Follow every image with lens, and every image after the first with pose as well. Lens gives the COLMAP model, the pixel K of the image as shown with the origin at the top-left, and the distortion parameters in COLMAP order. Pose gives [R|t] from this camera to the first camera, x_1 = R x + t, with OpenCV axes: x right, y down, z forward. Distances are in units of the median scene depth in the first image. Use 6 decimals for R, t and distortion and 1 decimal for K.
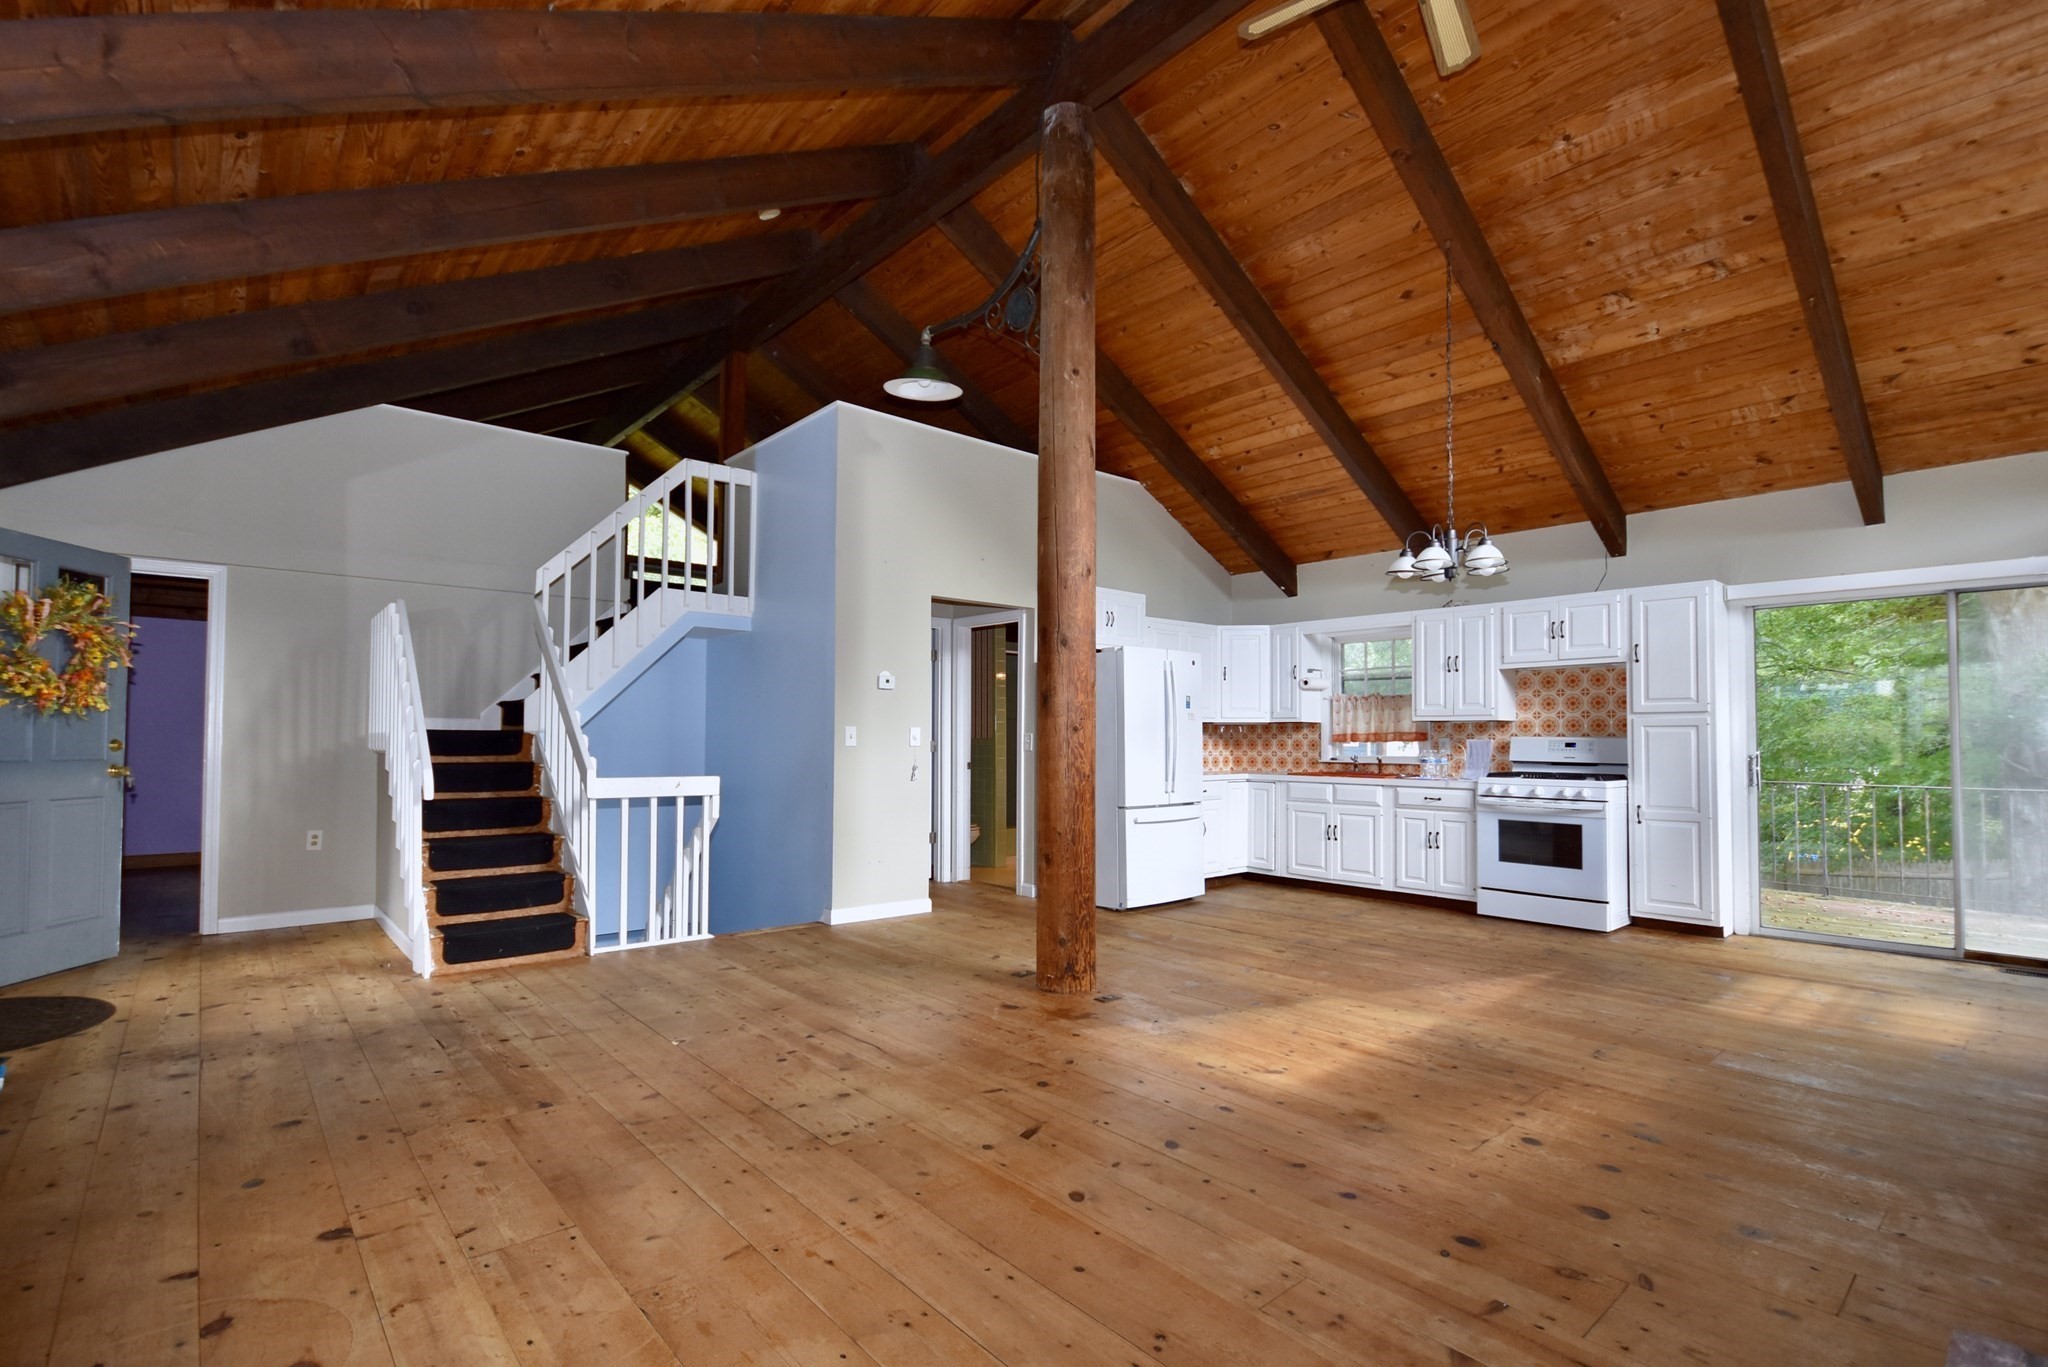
lens RADIAL K [[938.4, 0, 1016.8], [0, 938.4, 713.1], [0, 0, 1]] dist [-0.001136, -0.000533]
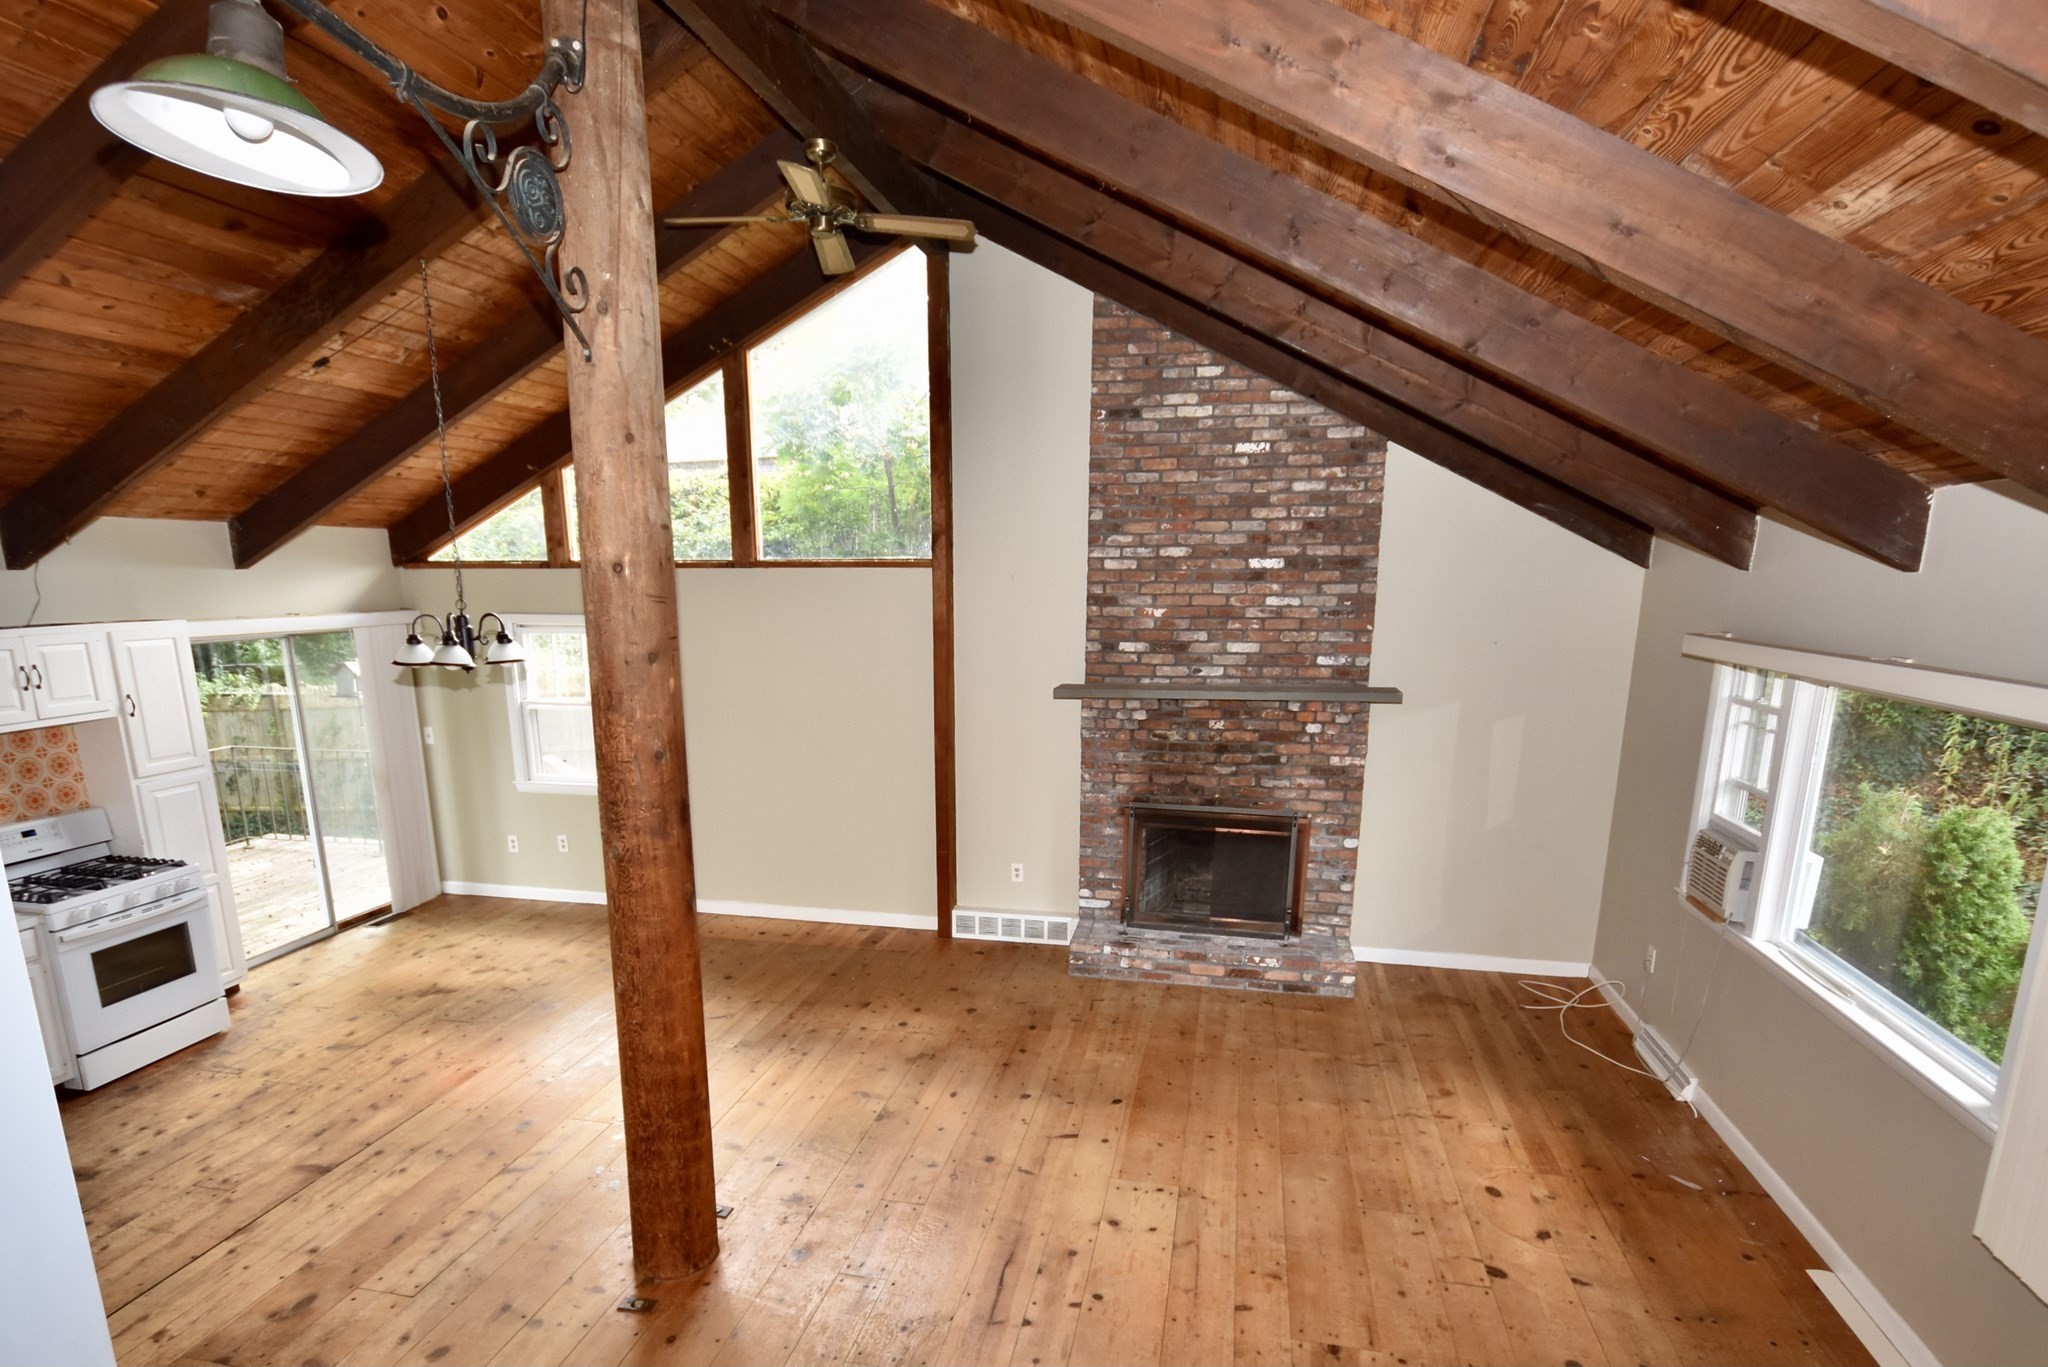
lens RADIAL K [[1093.9, 0, 996.9], [0, 1093.9, 831.6], [0, 0, 1]] dist [-0.002477, -0.001258]
pose [[-0.593774, -0.193680, 0.780974, -0.587602], [-0.025707, 0.974669, 0.222170, -0.200122], [-0.804221, 0.111842, -0.583712, 1.025873]]
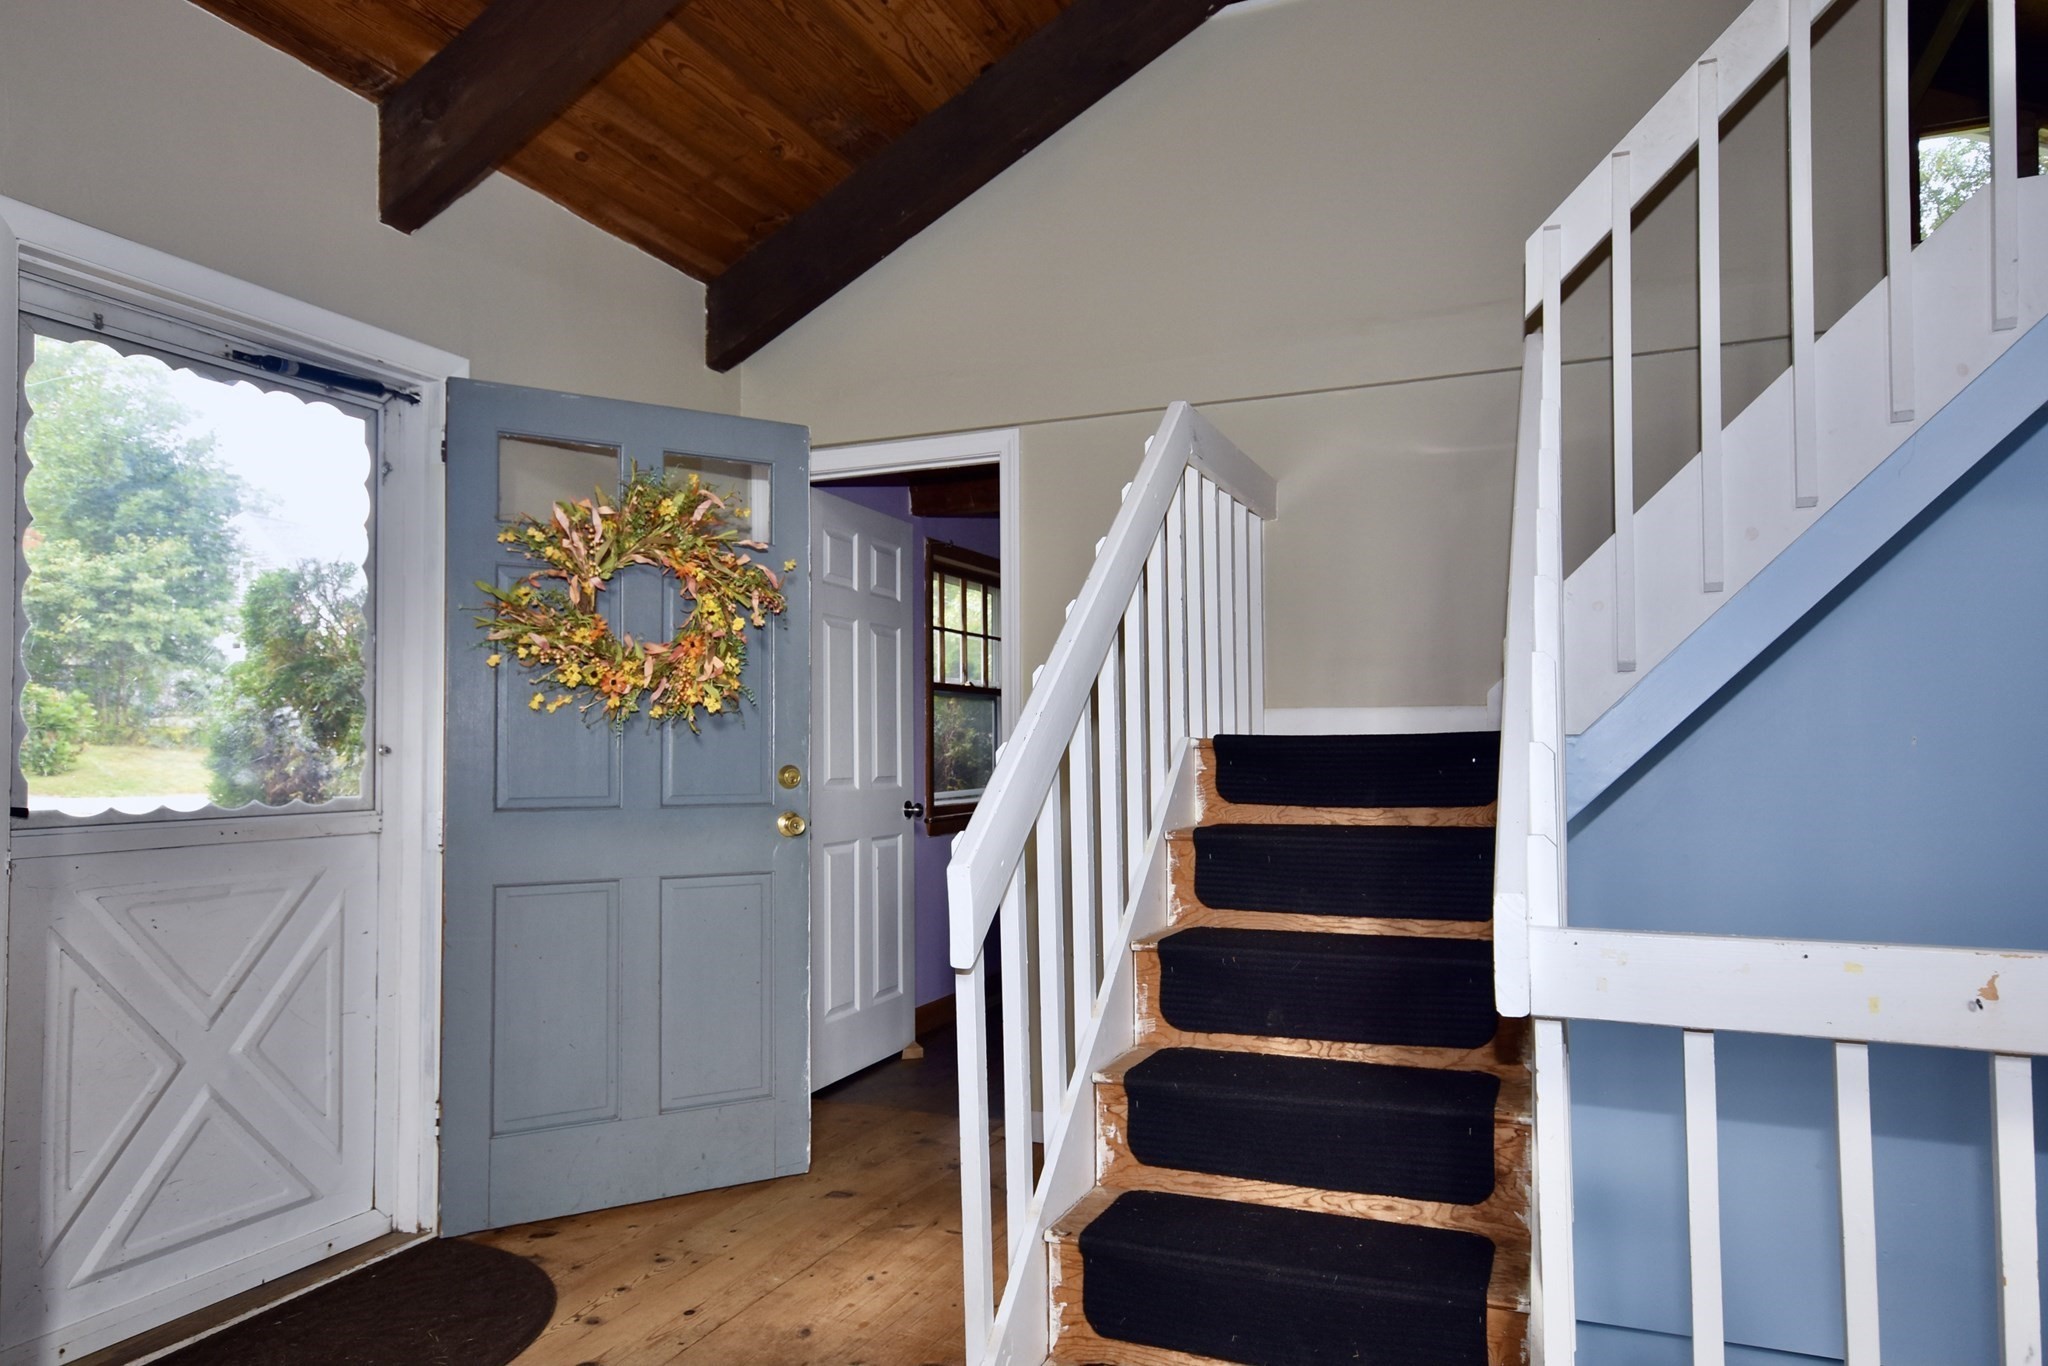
lens RADIAL K [[1279.7, 0, 1024.6], [0, 1279.7, 710.7], [0, 0, 1]] dist [0.001462, 0.000525]
pose [[0.438905, -0.033110, -0.897923, -0.203159], [0.033222, 0.999236, -0.020606, 0.015120], [0.897919, -0.020787, 0.439670, 0.685786]]
